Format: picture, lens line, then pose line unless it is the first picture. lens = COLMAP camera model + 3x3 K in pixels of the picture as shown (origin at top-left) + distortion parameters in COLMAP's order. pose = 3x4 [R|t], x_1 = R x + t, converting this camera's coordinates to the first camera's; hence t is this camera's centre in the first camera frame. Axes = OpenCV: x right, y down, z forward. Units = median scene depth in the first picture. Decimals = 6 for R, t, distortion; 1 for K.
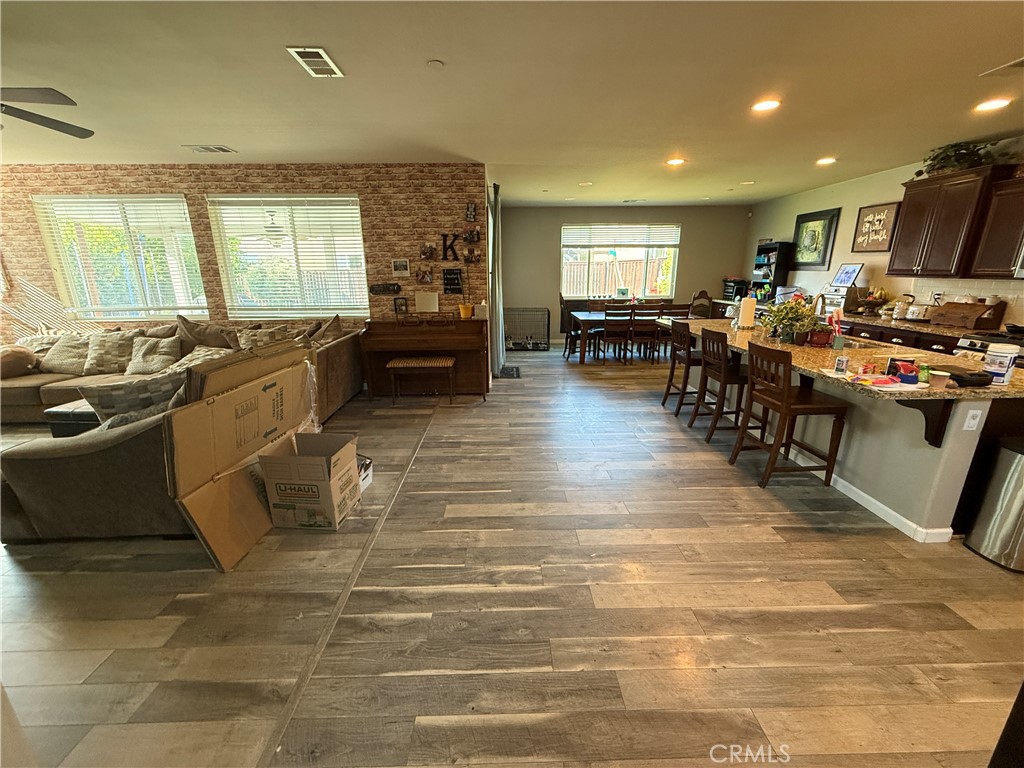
lens RADIAL K [[407.9, 0, 511.1], [0, 407.9, 384.8], [0, 0, 1]] dist [0.001107, -0.000391]
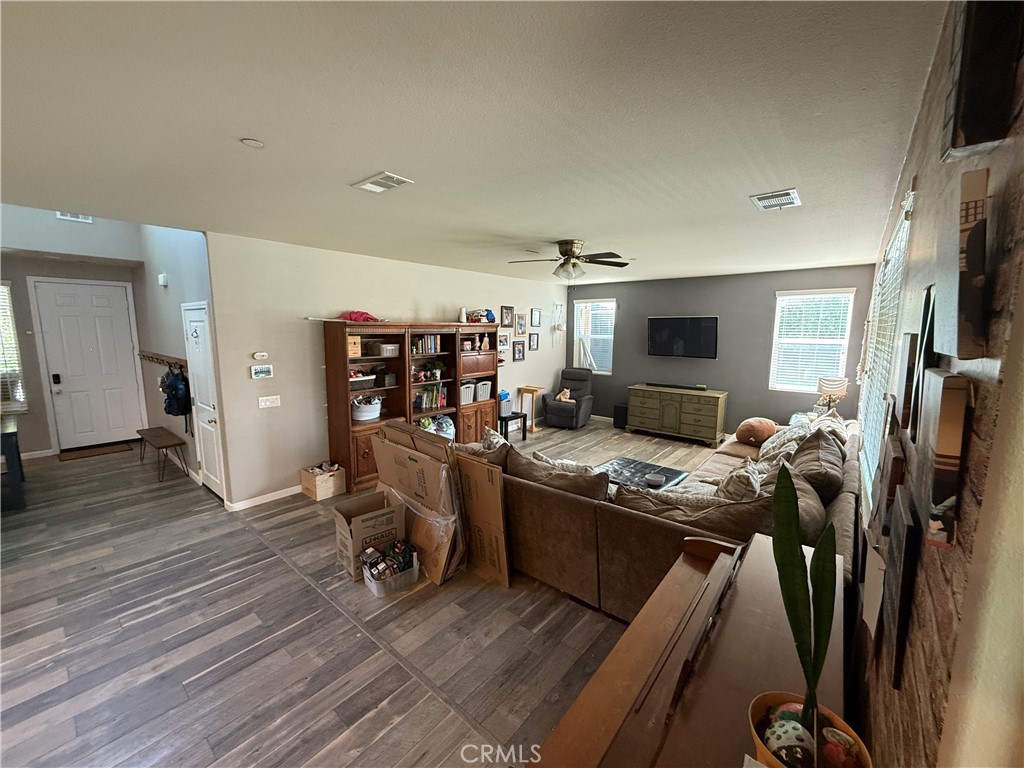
lens RADIAL K [[407.9, 0, 509.9], [0, 407.9, 383.1], [0, 0, 1]] dist [0.001107, -0.000391]
pose [[-0.658404, 0.104190, -0.745418, 0.063769], [-0.204955, 0.928128, 0.310759, -0.362596], [0.724222, 0.357382, -0.589729, 1.026715]]
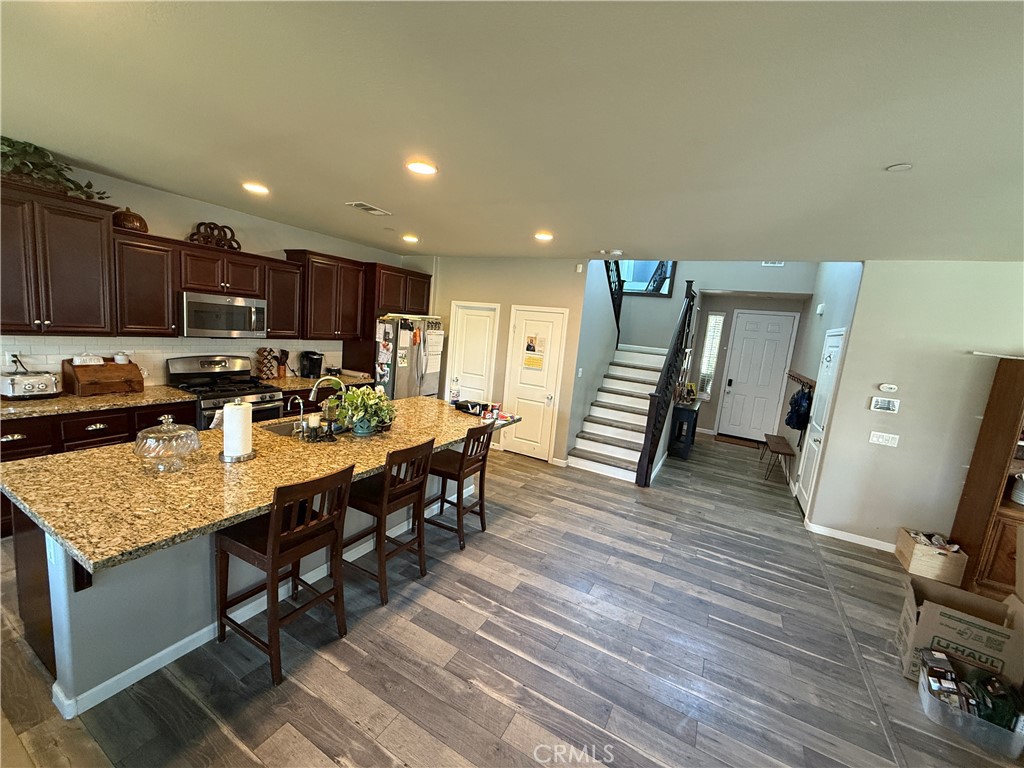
lens RADIAL K [[407.9, 0, 513.0], [0, 407.9, 383.8], [0, 0, 1]] dist [0.001107, -0.000391]
pose [[-0.864974, -0.144652, 0.480517, 0.010250], [0.049069, 0.928584, 0.367864, -0.374210], [-0.499412, 0.341771, -0.796103, 1.107439]]
